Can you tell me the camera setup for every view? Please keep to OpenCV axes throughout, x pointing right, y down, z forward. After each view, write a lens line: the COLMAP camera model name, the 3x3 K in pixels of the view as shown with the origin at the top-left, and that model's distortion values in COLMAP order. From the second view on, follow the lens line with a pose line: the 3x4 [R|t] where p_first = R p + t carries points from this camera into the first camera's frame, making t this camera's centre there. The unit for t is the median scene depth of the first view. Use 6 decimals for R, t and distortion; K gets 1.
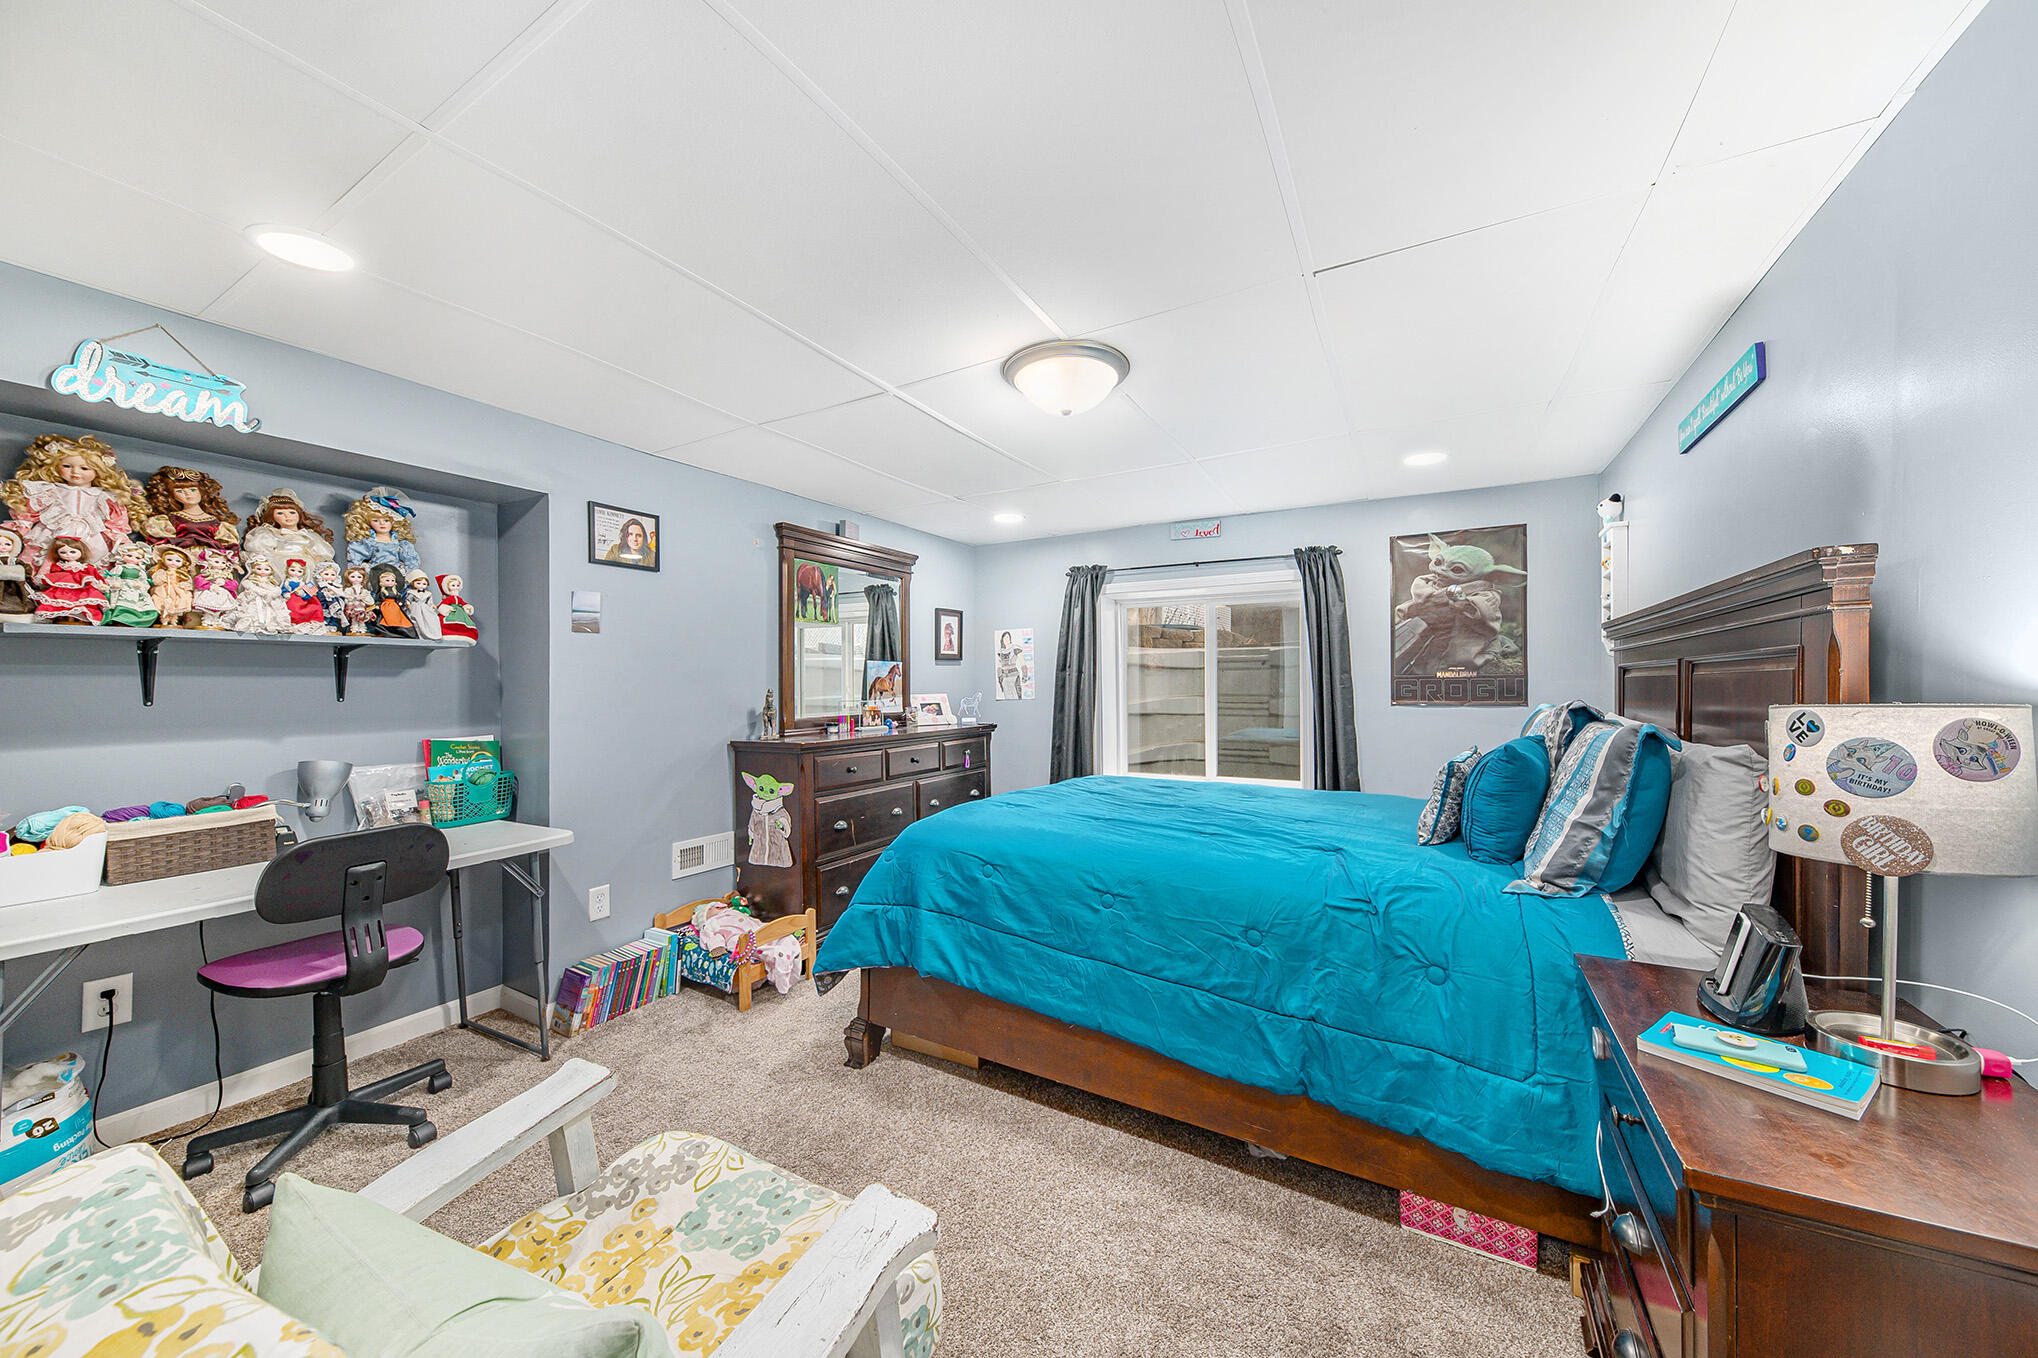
lens RADIAL K [[714.3, 0, 1017.3], [0, 714.3, 682.2], [0, 0, 1]] dist [-0.000098, -0.000108]
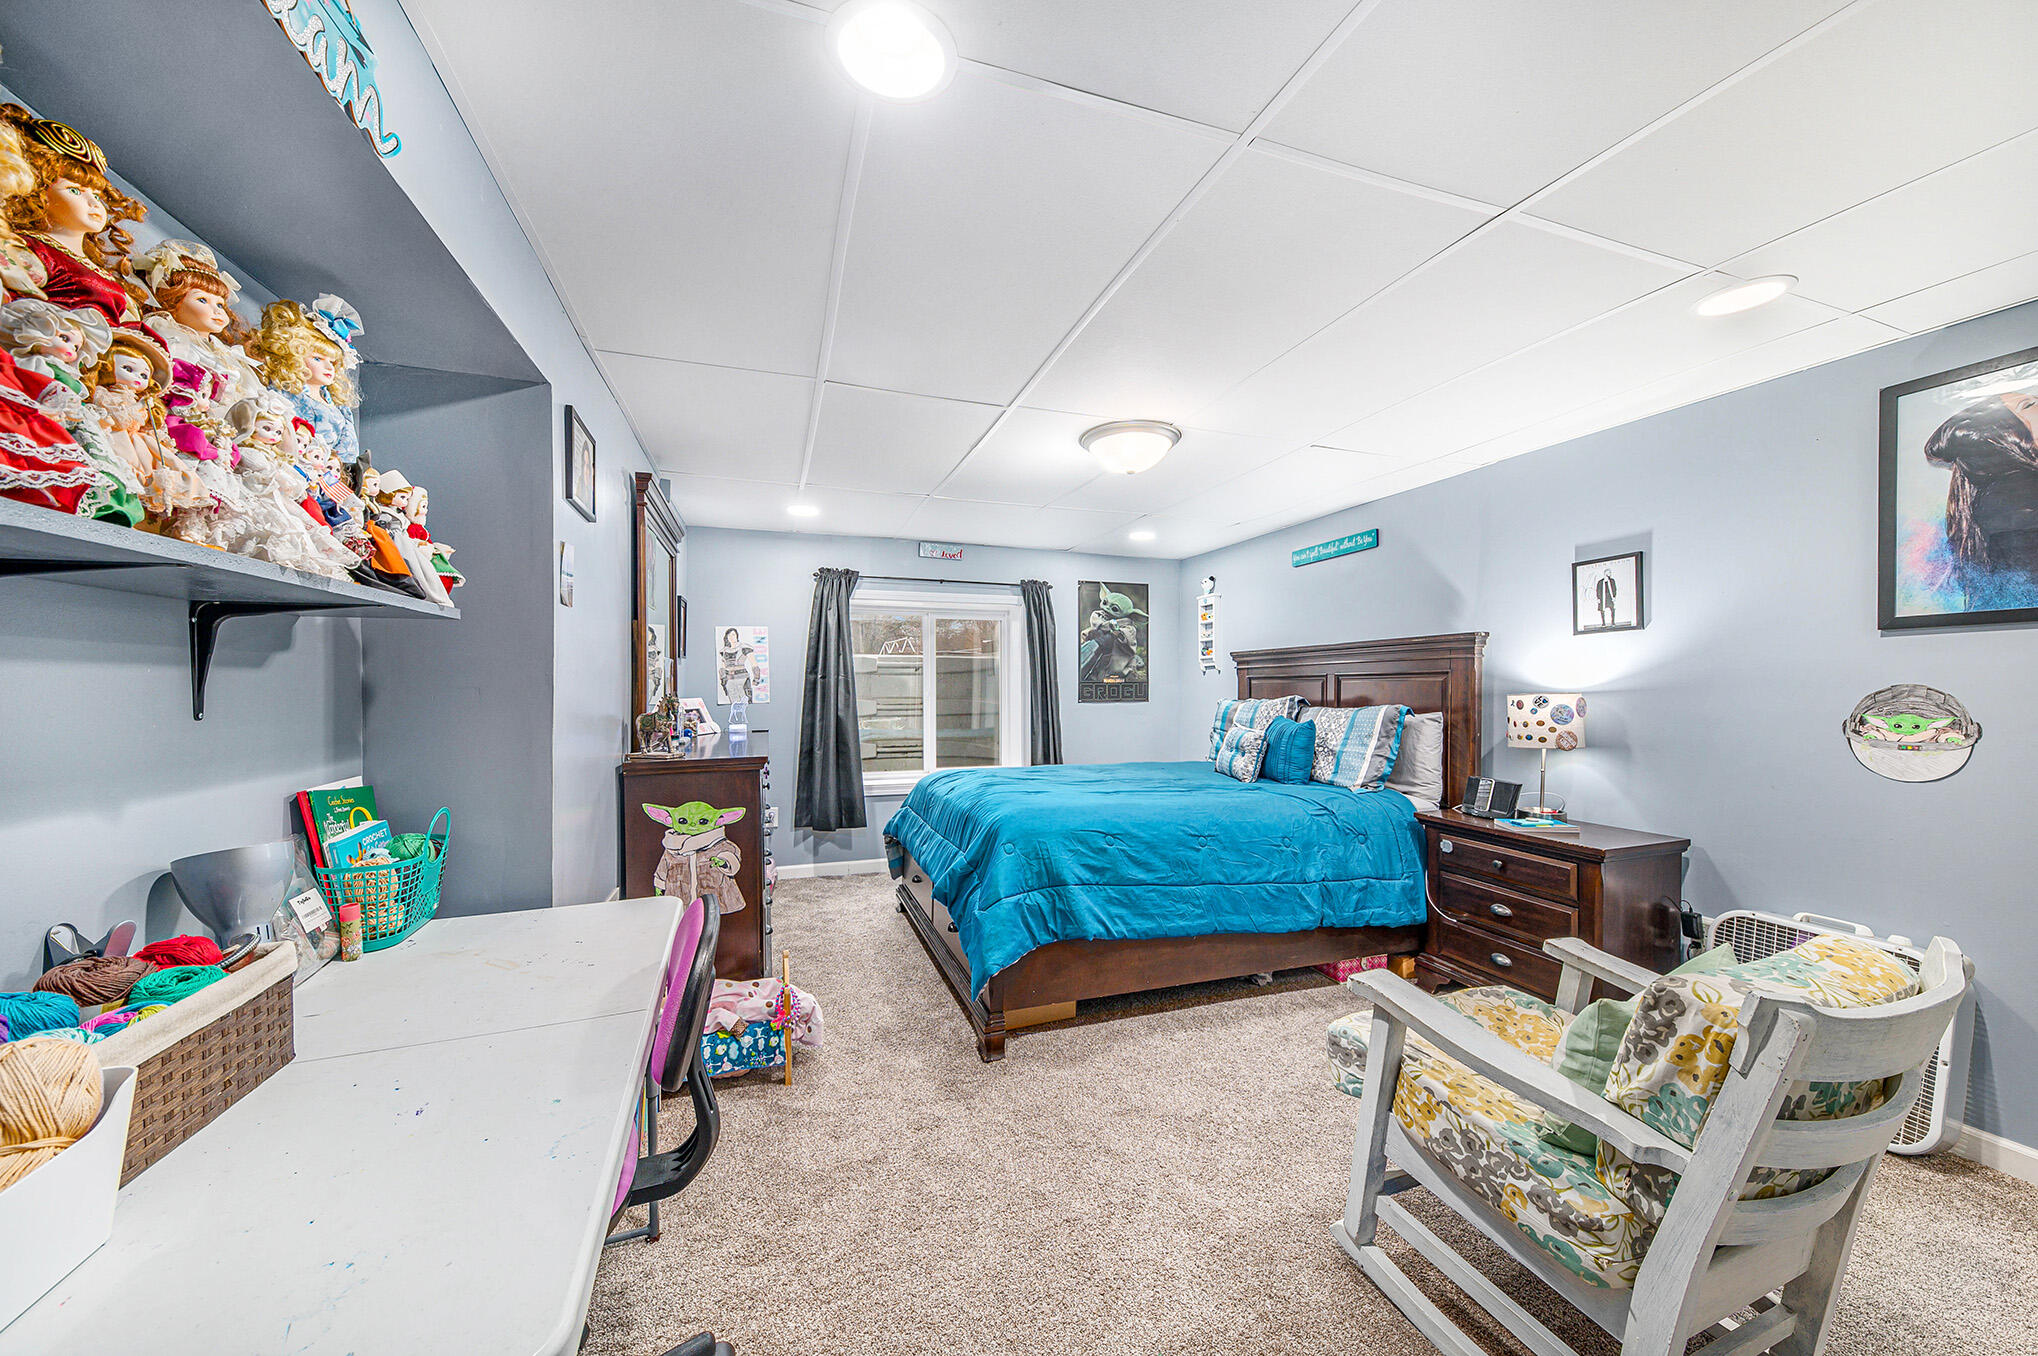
lens RADIAL K [[714.3, 0, 1014.8], [0, 714.3, 687.0], [0, 0, 1]] dist [-0.000098, -0.000108]
pose [[0.651045, 0.001939, 0.759037, -0.724938], [-0.002583, 0.999997, -0.000339, 0.003727], [-0.759035, -0.001740, 0.651048, 0.230166]]
